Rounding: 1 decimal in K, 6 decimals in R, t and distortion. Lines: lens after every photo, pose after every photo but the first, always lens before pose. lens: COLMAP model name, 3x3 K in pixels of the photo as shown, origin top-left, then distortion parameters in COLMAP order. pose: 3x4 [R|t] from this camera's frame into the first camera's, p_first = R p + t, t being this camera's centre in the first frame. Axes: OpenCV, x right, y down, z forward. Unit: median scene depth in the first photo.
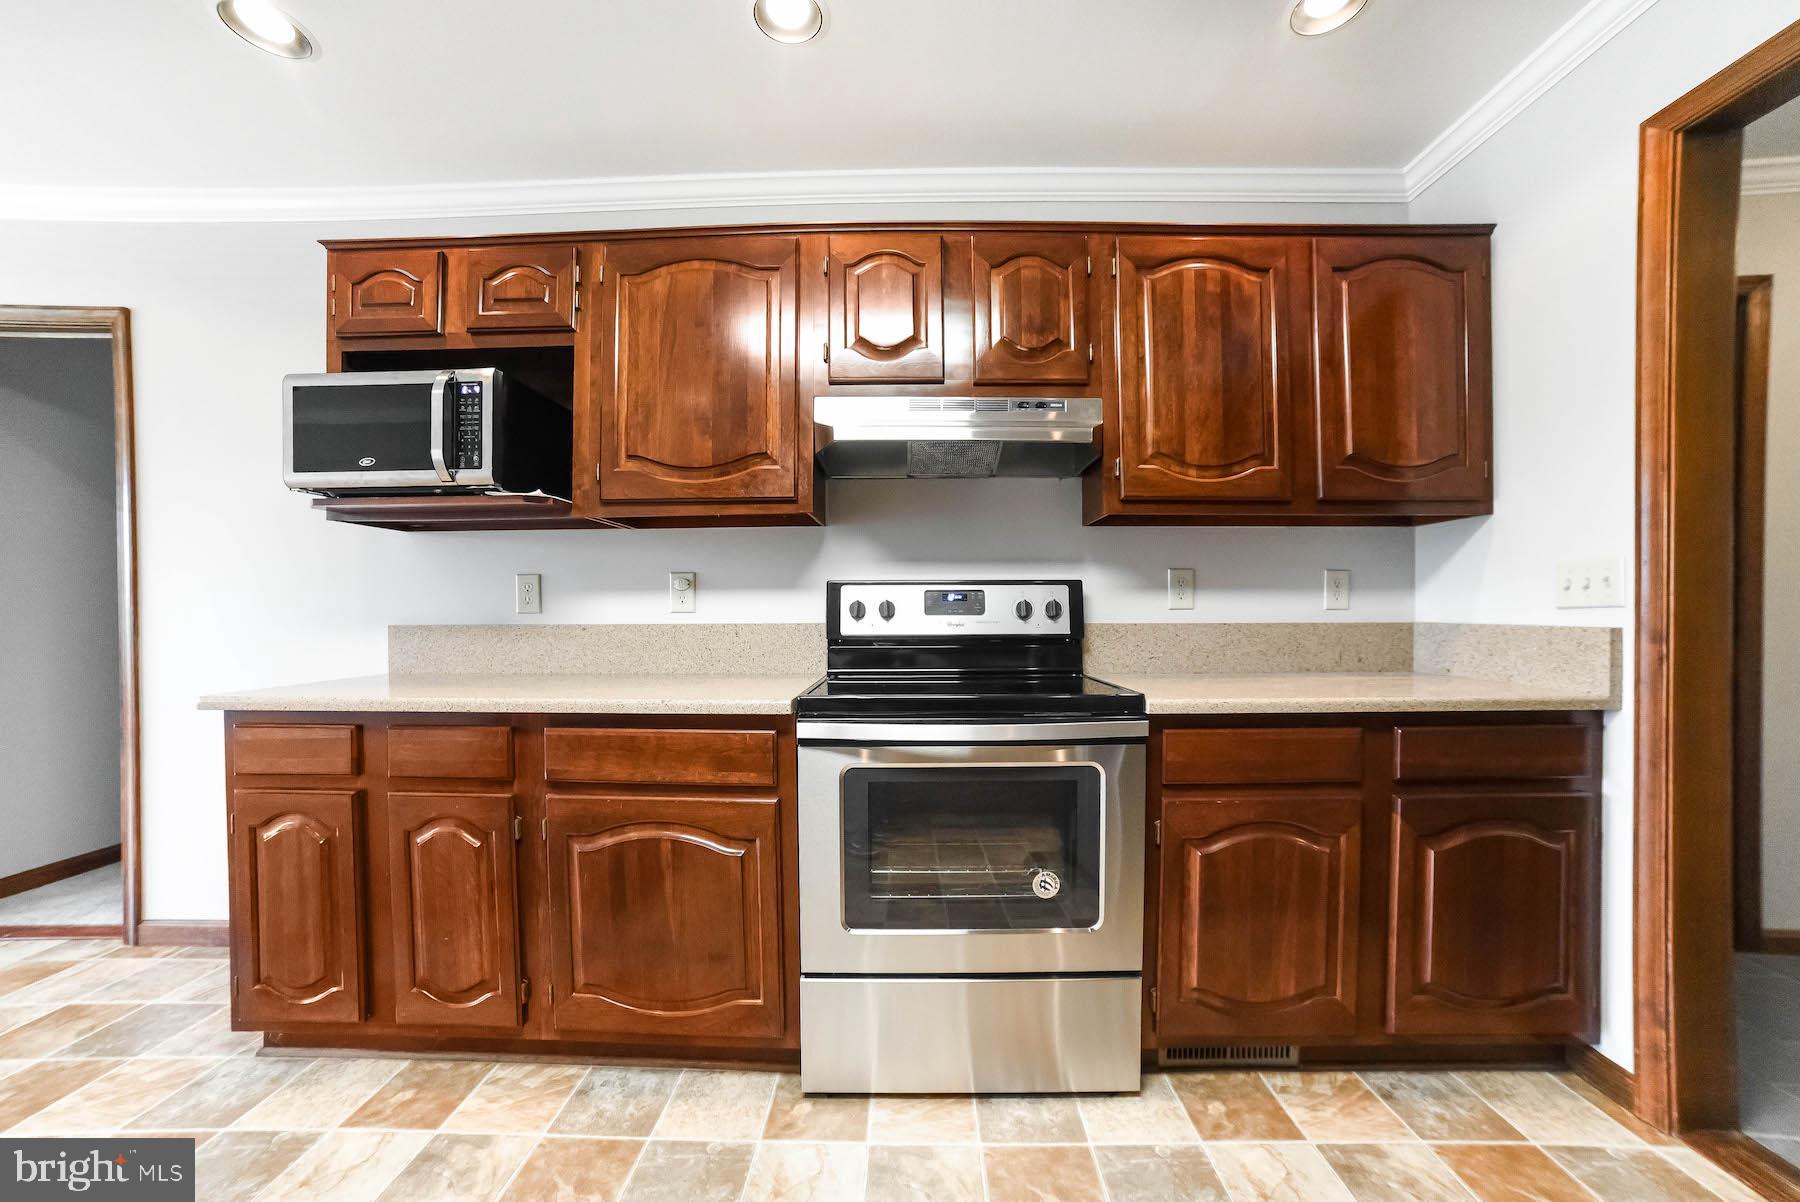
lens RADIAL K [[712.4, 0, 908.4], [0, 712.4, 614.1], [0, 0, 1]] dist [-0.082004, 0.032473]
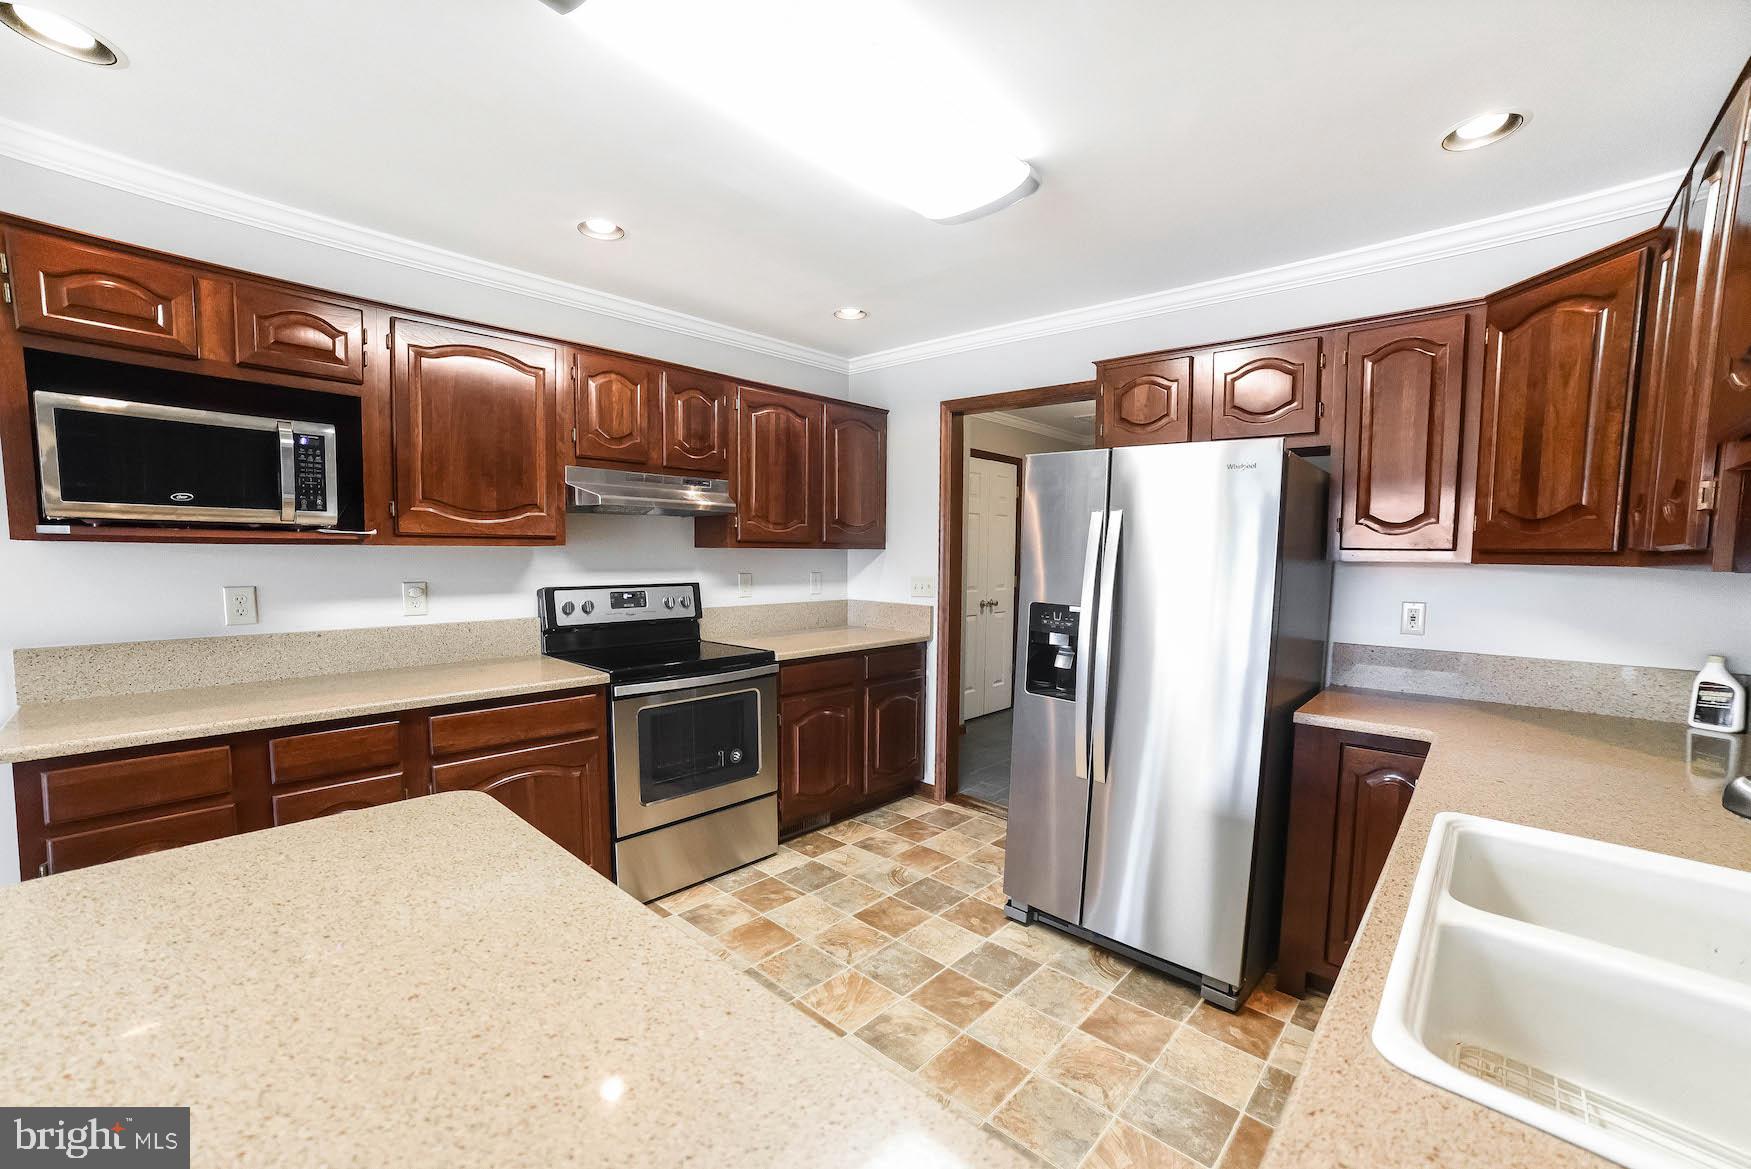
lens RADIAL K [[693.0, 0, 883.7], [0, 693.0, 597.2], [0, 0, 1]] dist [-0.082004, 0.032473]
pose [[0.662675, -0.035376, 0.748071, -0.837618], [-0.008927, 0.998440, 0.055124, -0.134744], [-0.748854, -0.043208, 0.661325, -0.460092]]
